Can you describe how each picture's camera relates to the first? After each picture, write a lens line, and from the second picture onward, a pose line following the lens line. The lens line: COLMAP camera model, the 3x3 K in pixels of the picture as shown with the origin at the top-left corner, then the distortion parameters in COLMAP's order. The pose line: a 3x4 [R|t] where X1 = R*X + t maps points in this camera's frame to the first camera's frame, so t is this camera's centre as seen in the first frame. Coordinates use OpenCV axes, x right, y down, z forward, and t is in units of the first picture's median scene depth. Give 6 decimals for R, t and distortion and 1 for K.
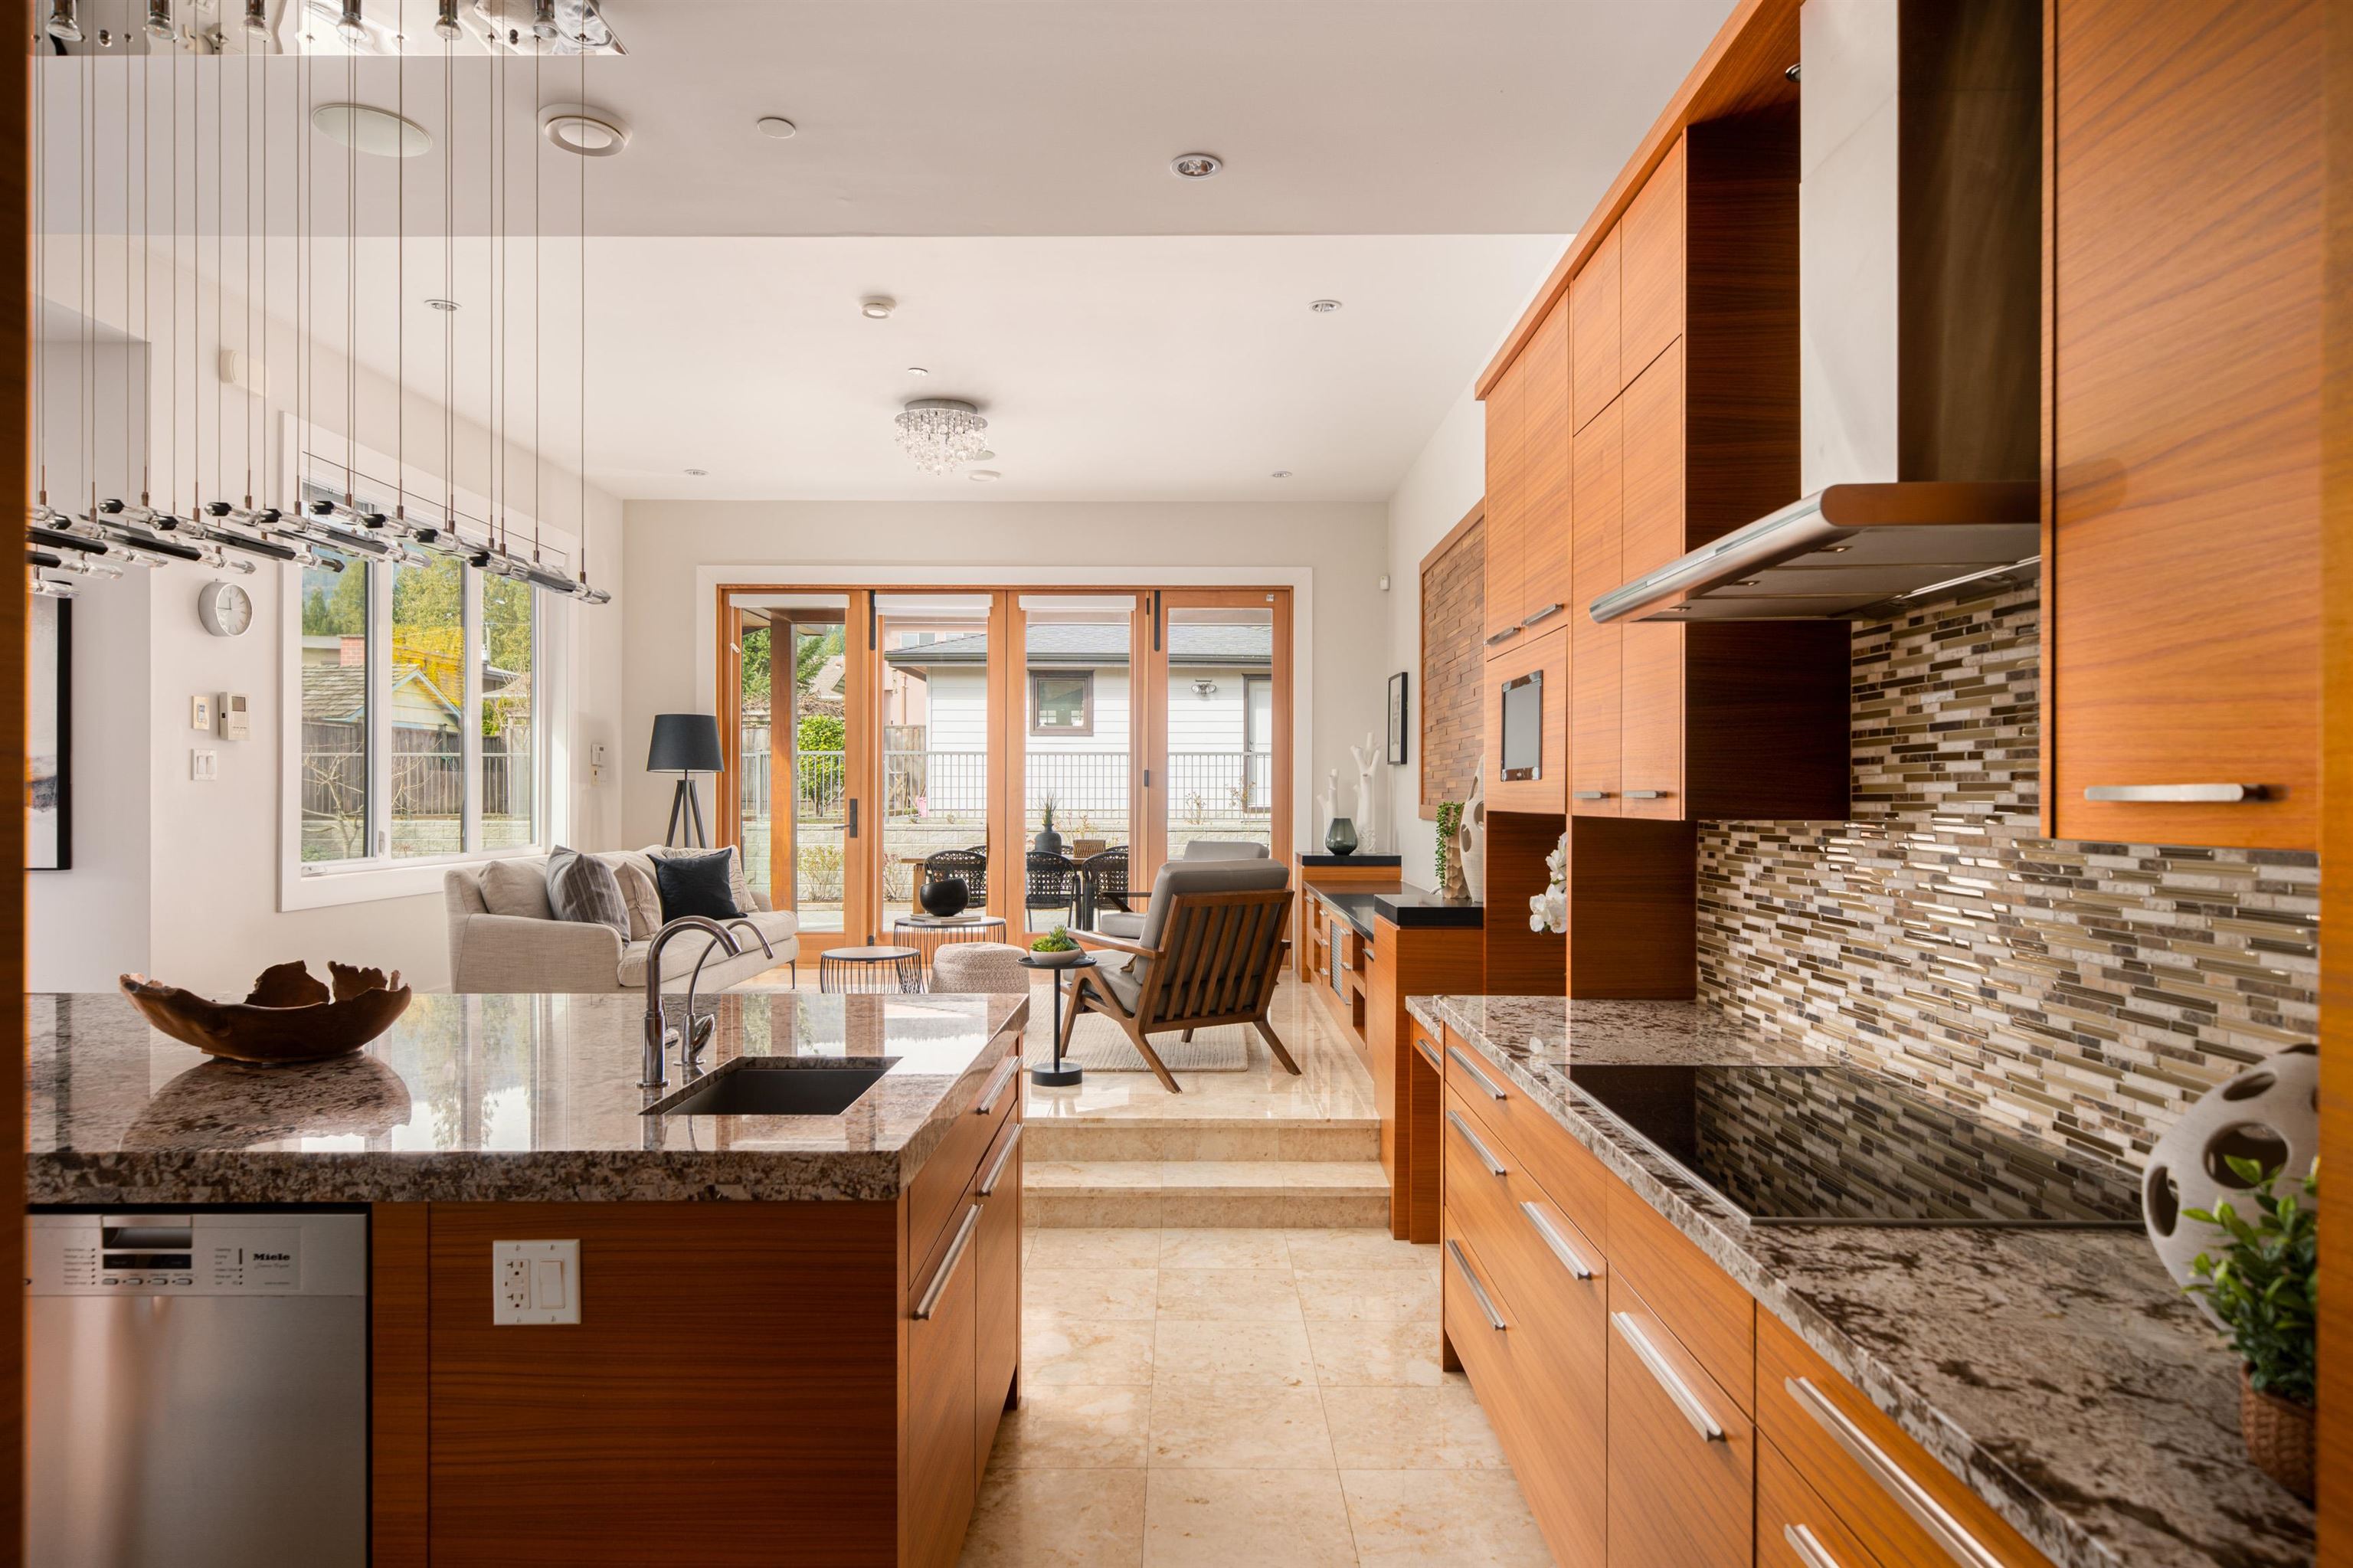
lens RADIAL K [[1333.0, 0, 1179.0], [0, 1333.0, 792.3], [0, 0, 1]] dist [0.003218, -0.000782]
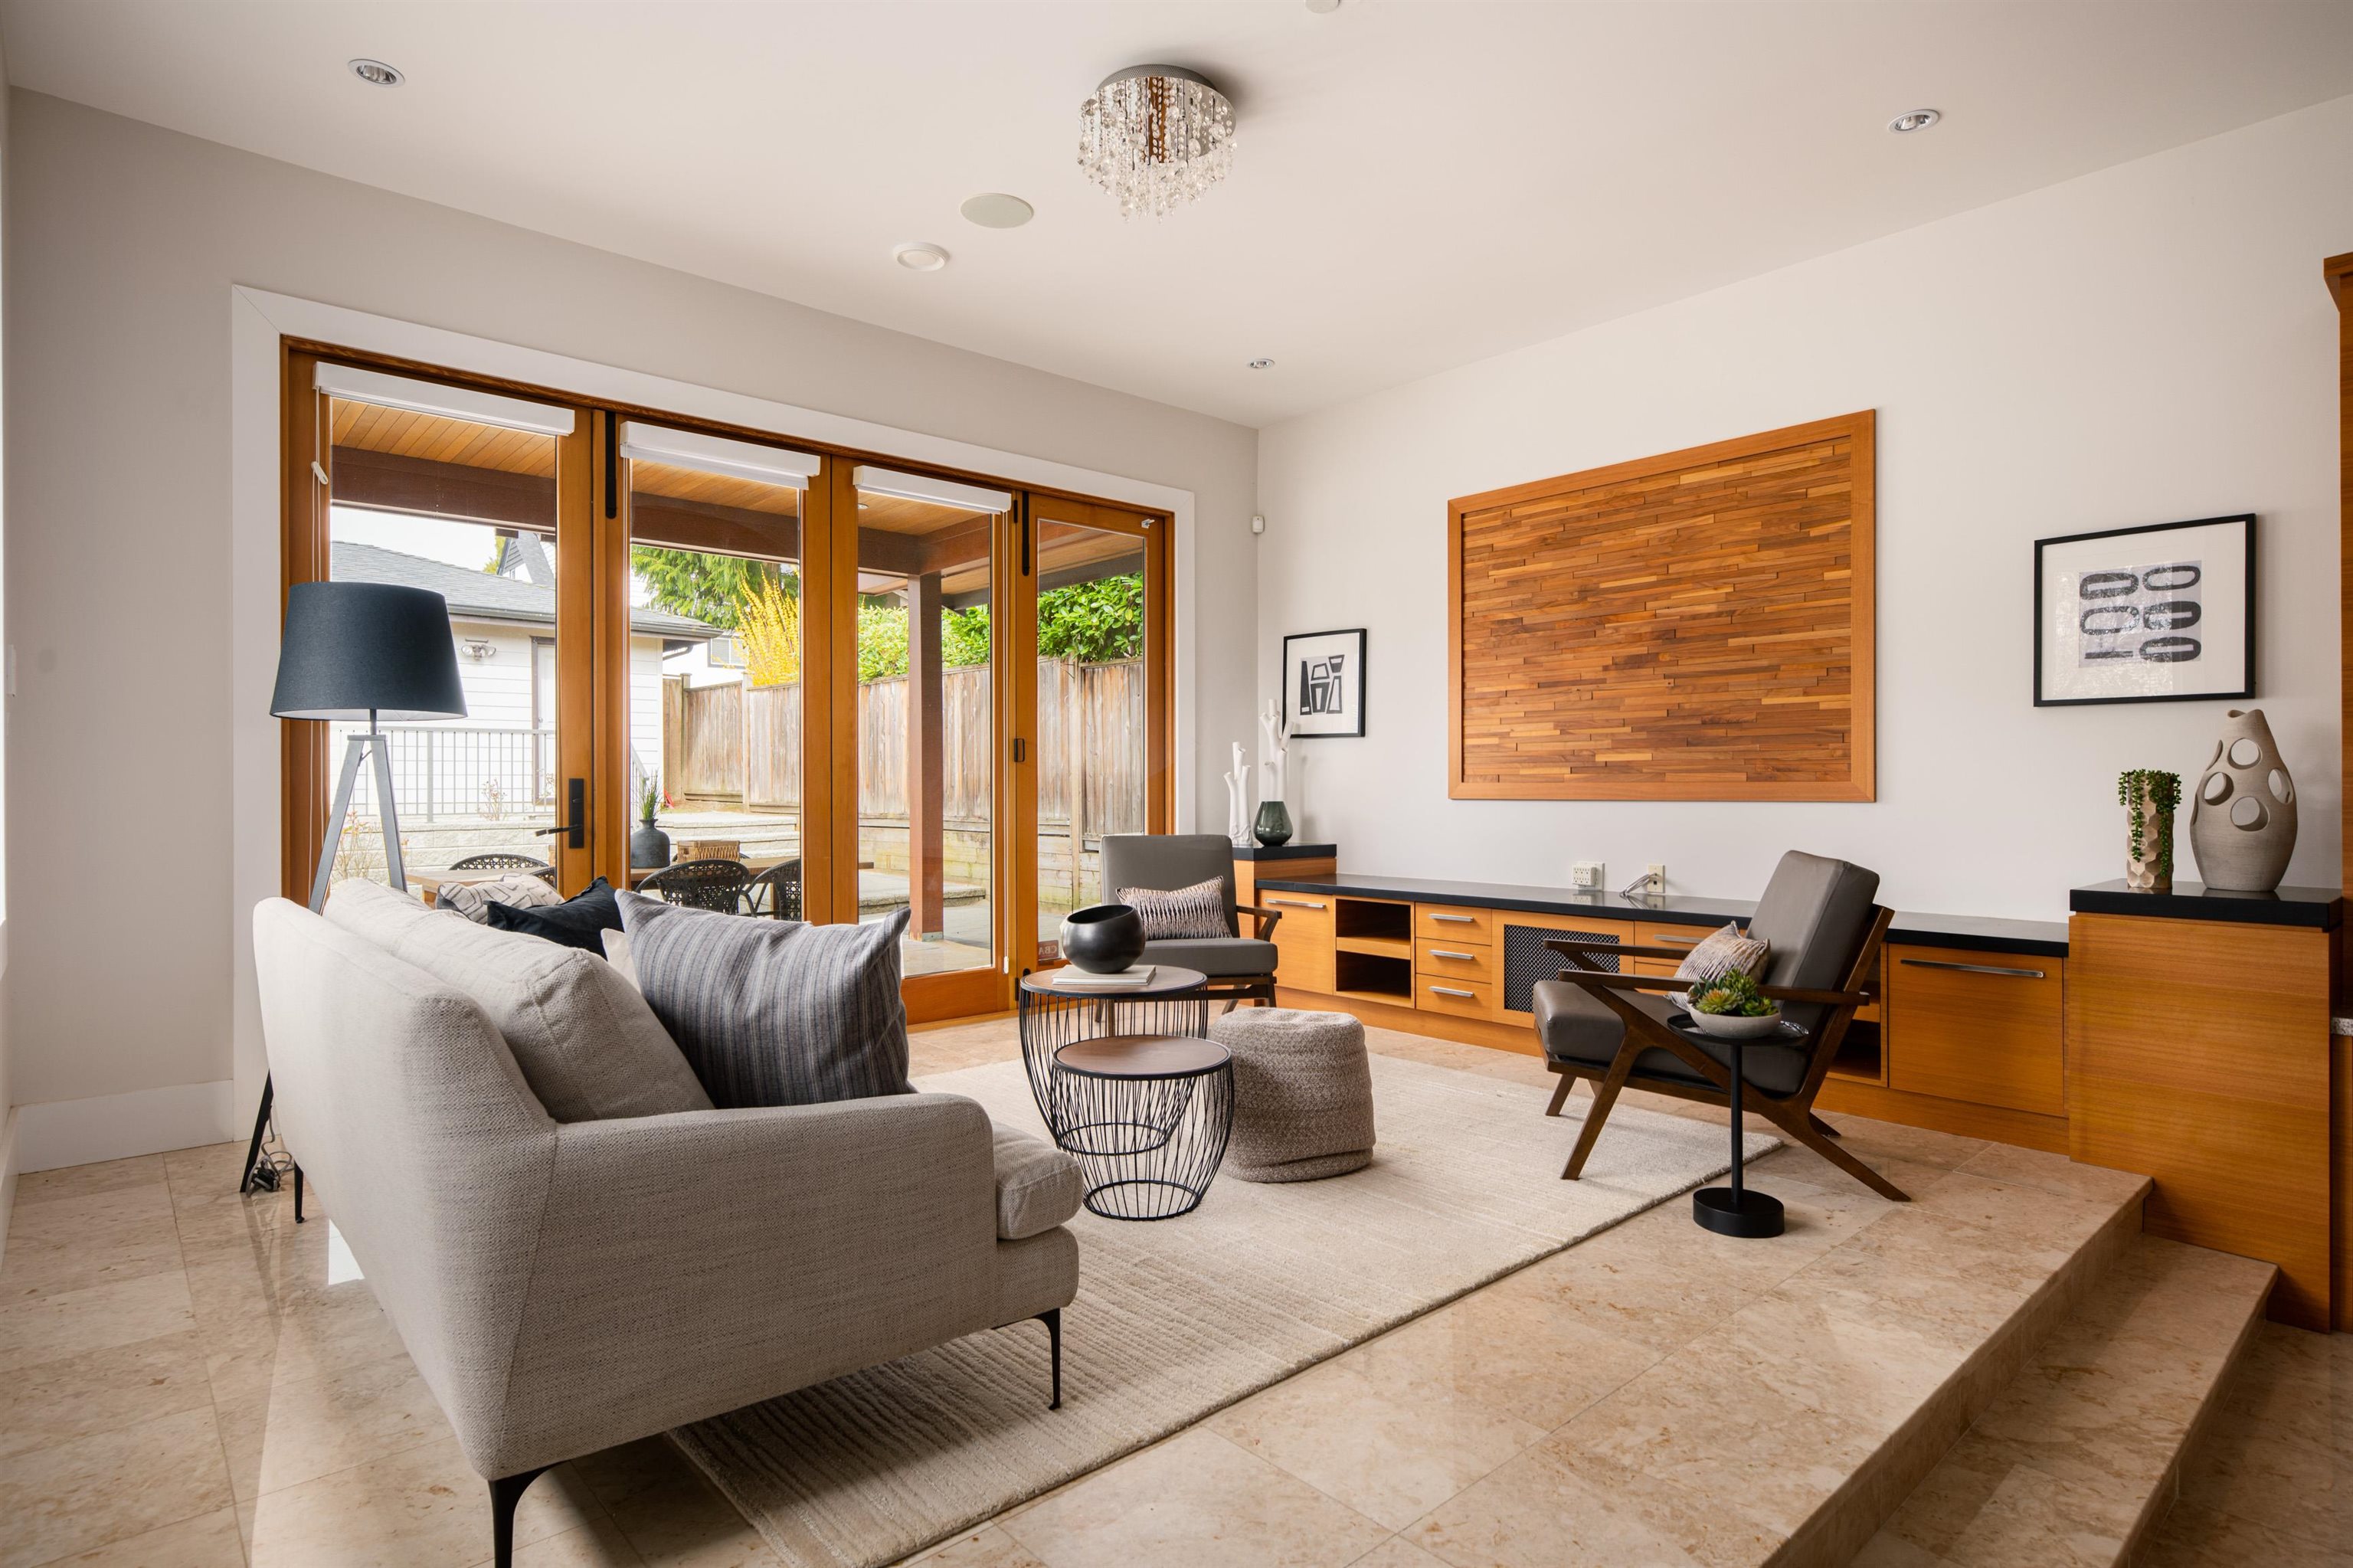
lens RADIAL K [[1208.3, 0, 1180.4], [0, 1208.3, 798.9], [0, 0, 1]] dist [0.003893, -0.000030]
pose [[0.753330, -0.011809, 0.657537, -0.679896], [0.002841, 0.999888, 0.014703, 0.011331], [-0.657637, -0.009209, 0.753279, 0.784375]]
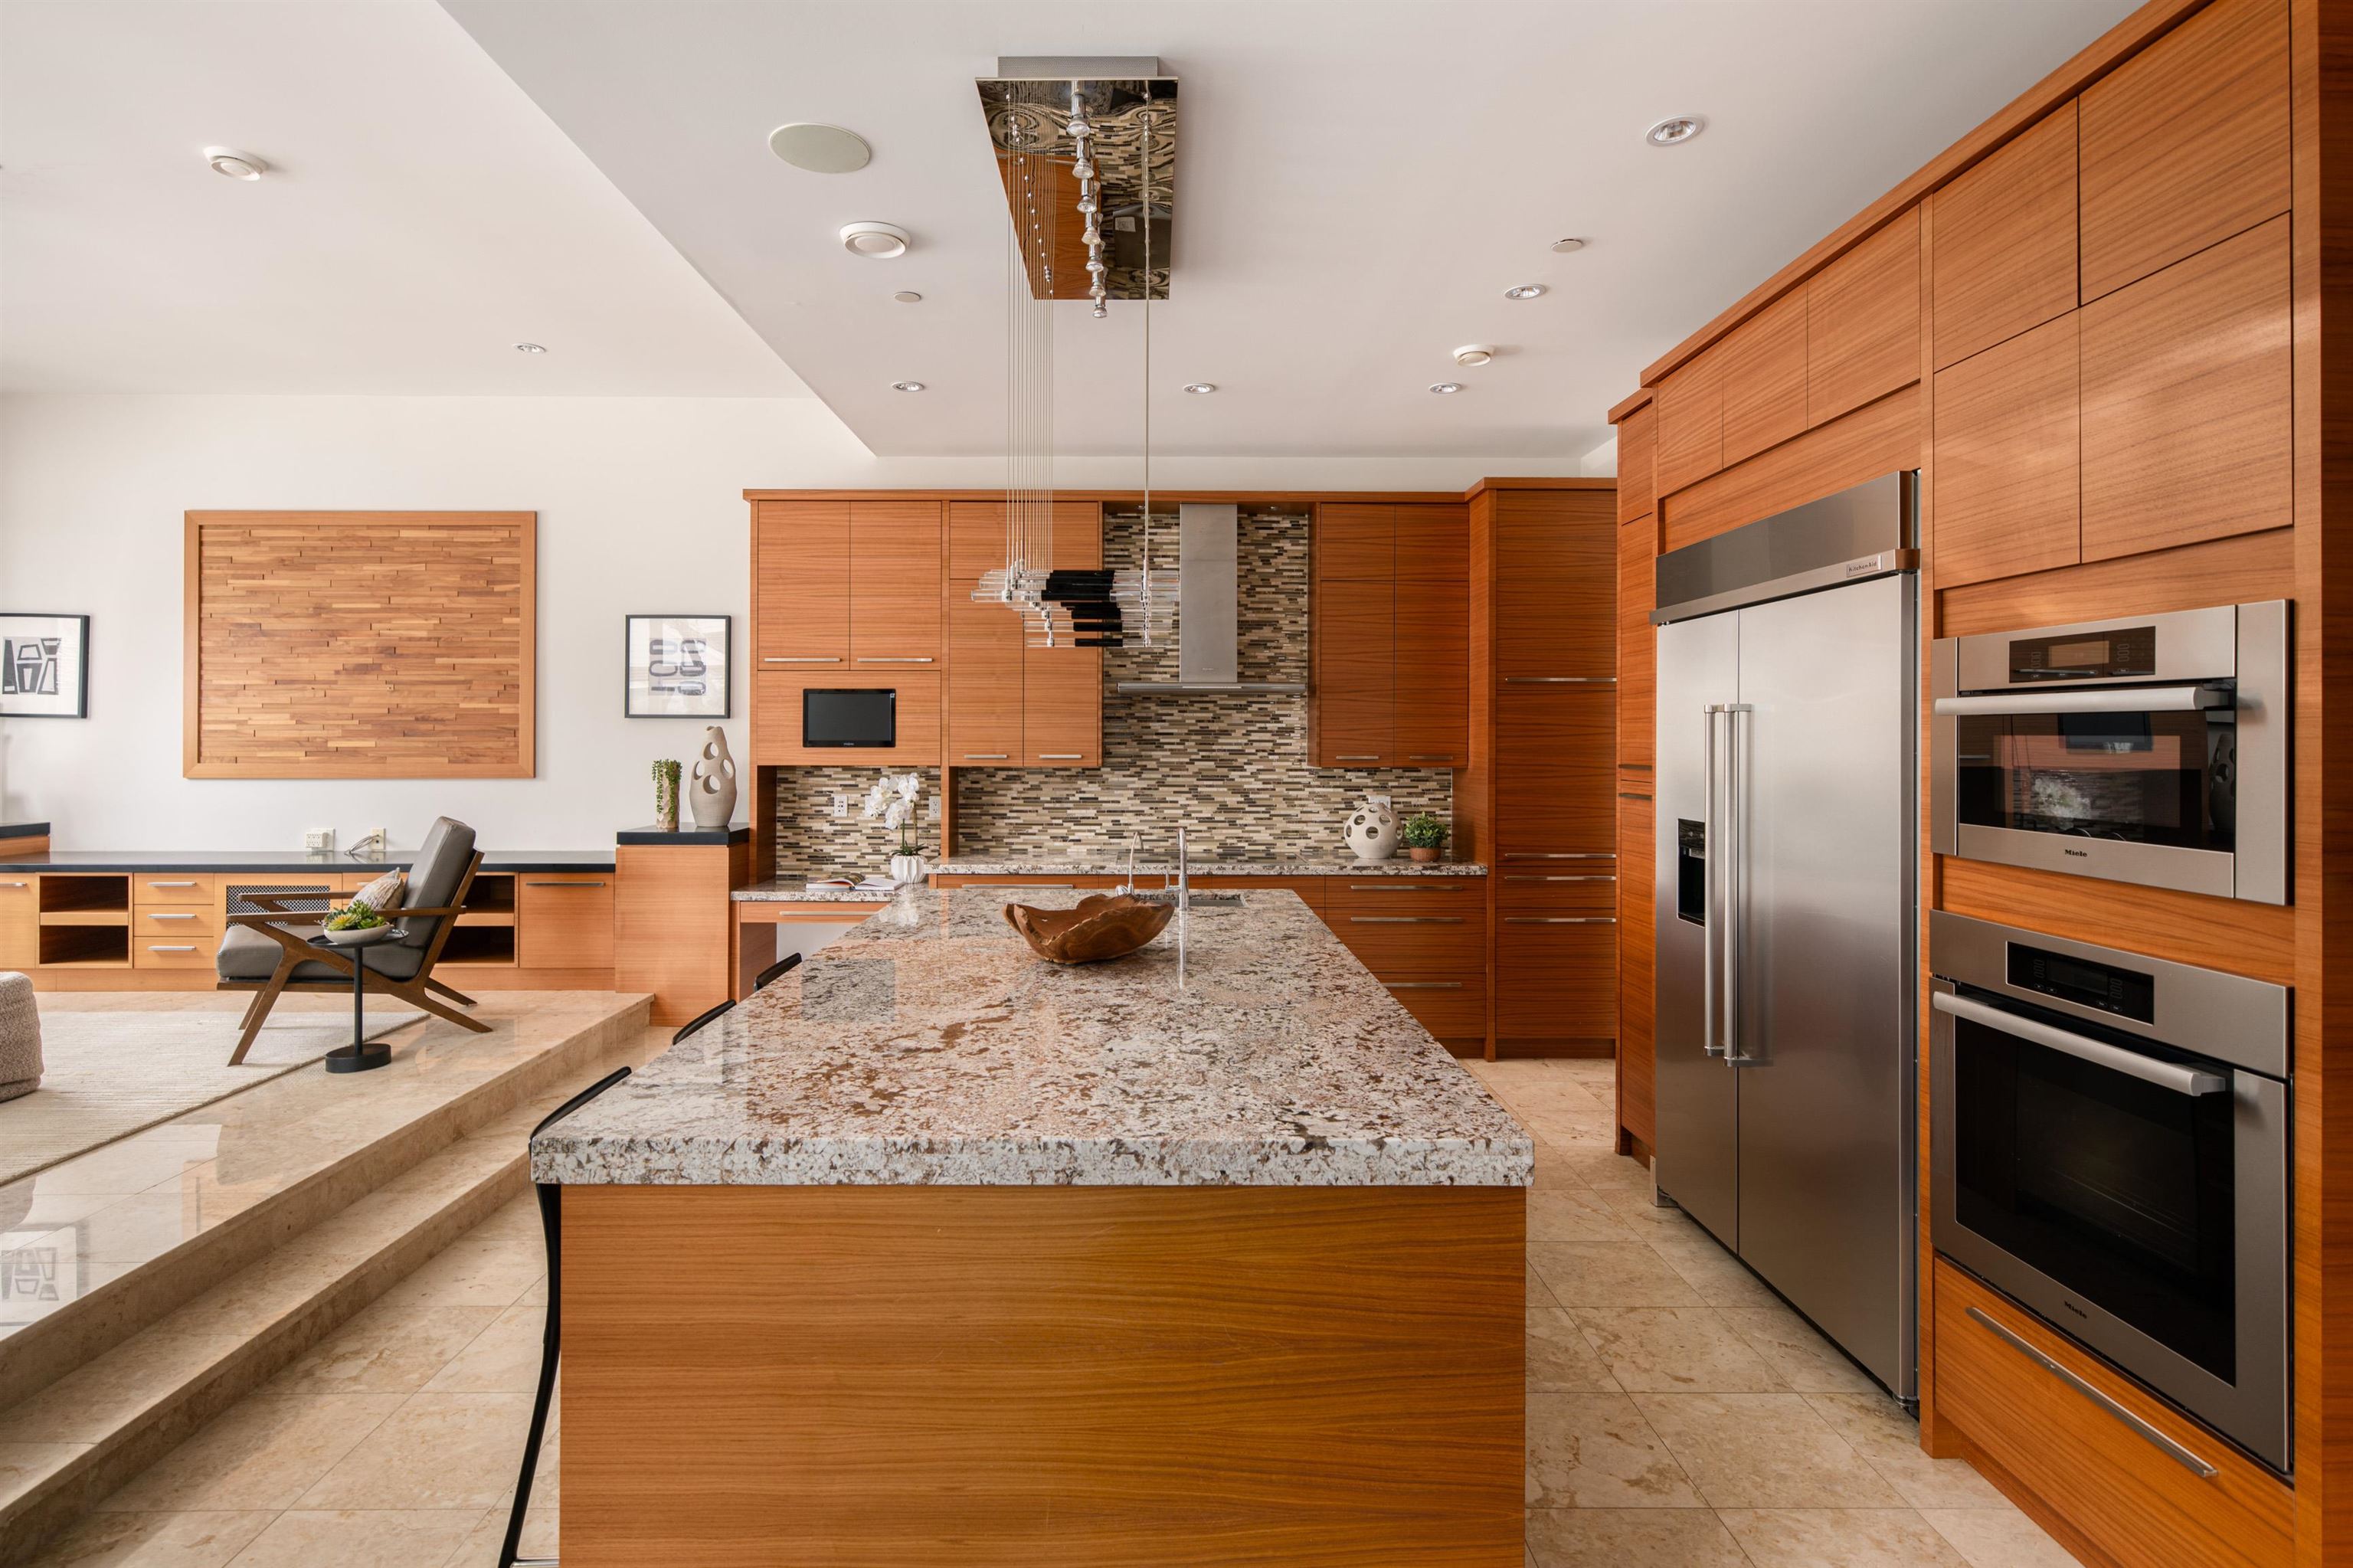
lens RADIAL K [[1096.5, 0, 1095.2], [0, 1096.5, 736.8], [0, 0, 1]] dist [-0.000938, 0.000742]
pose [[0.000461, 0.002151, 0.999998, -0.894914], [-0.004272, 0.999989, -0.002149, -0.016170], [-0.999991, -0.004271, 0.000471, 0.513978]]
